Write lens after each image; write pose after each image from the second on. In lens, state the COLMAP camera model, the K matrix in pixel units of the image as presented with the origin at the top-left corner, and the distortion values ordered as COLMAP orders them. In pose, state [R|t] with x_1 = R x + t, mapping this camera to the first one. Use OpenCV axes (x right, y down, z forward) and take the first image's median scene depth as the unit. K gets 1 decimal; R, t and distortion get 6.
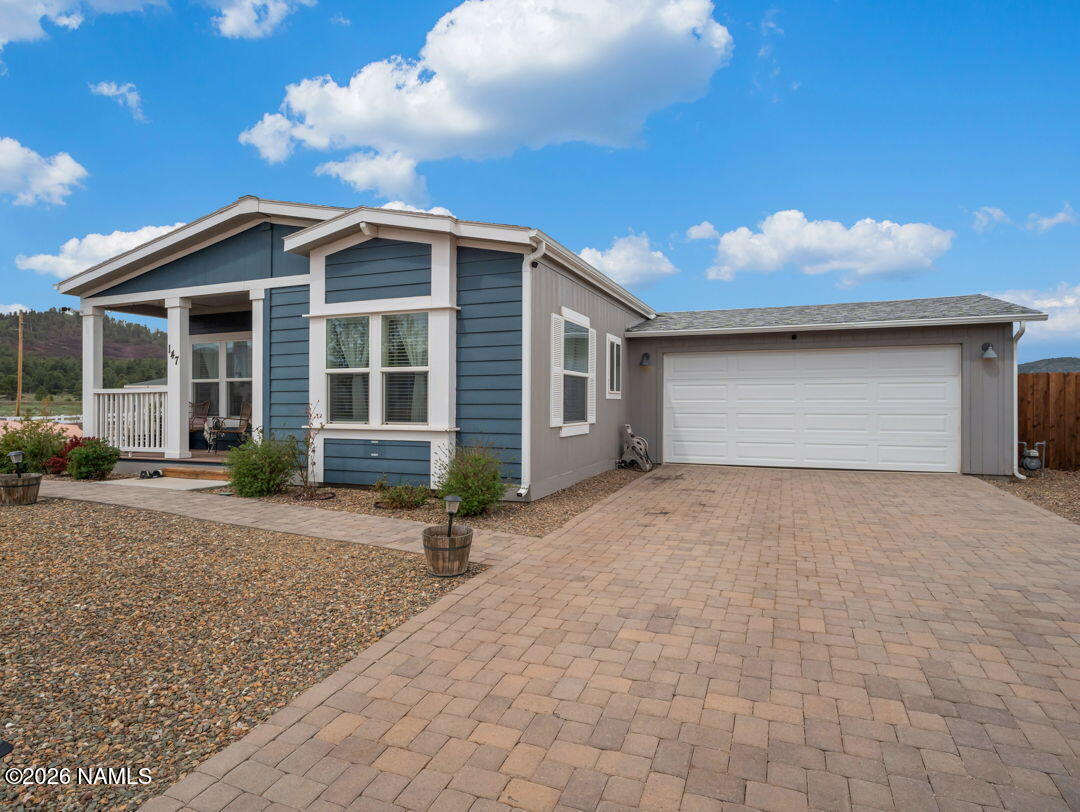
lens RADIAL K [[589.3, 0, 523.8], [0, 589.3, 407.2], [0, 0, 1]] dist [0.034006, -0.000255]
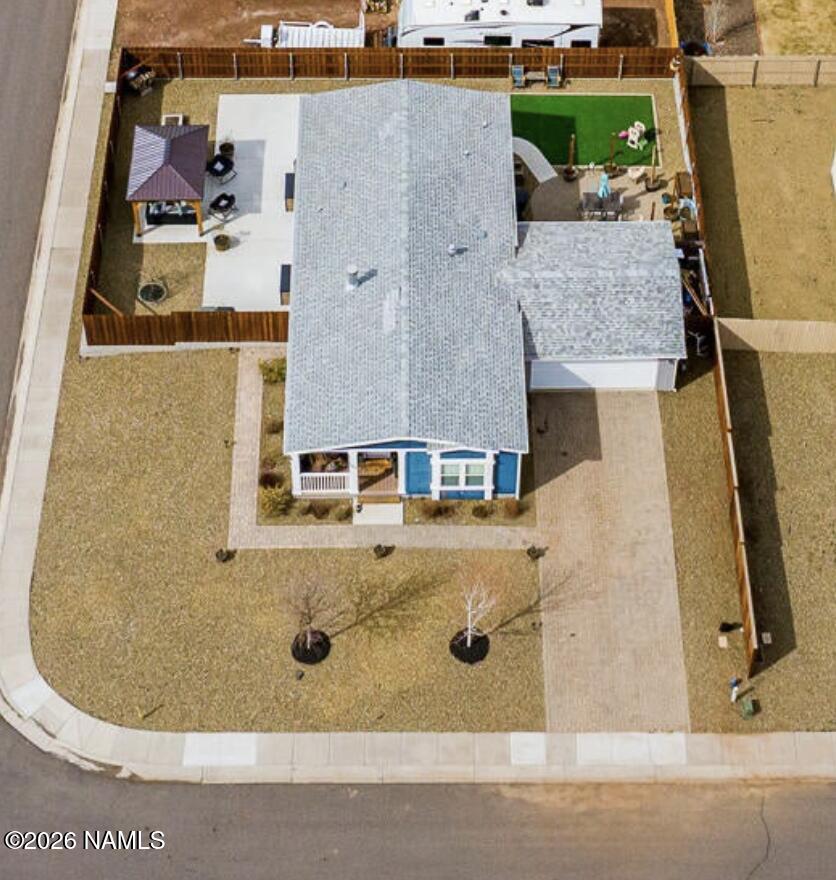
lens RADIAL K [[1846.8, 0, 418.0], [0, 1846.8, 440.0], [0, 0, 1]] dist [-0.028406, -0.181631]
pose [[0.915553, -0.322612, 0.240176, -2.205918], [0.000654, 0.598353, 0.801232, -6.344302], [-0.402198, -0.733413, 0.548035, -3.160704]]
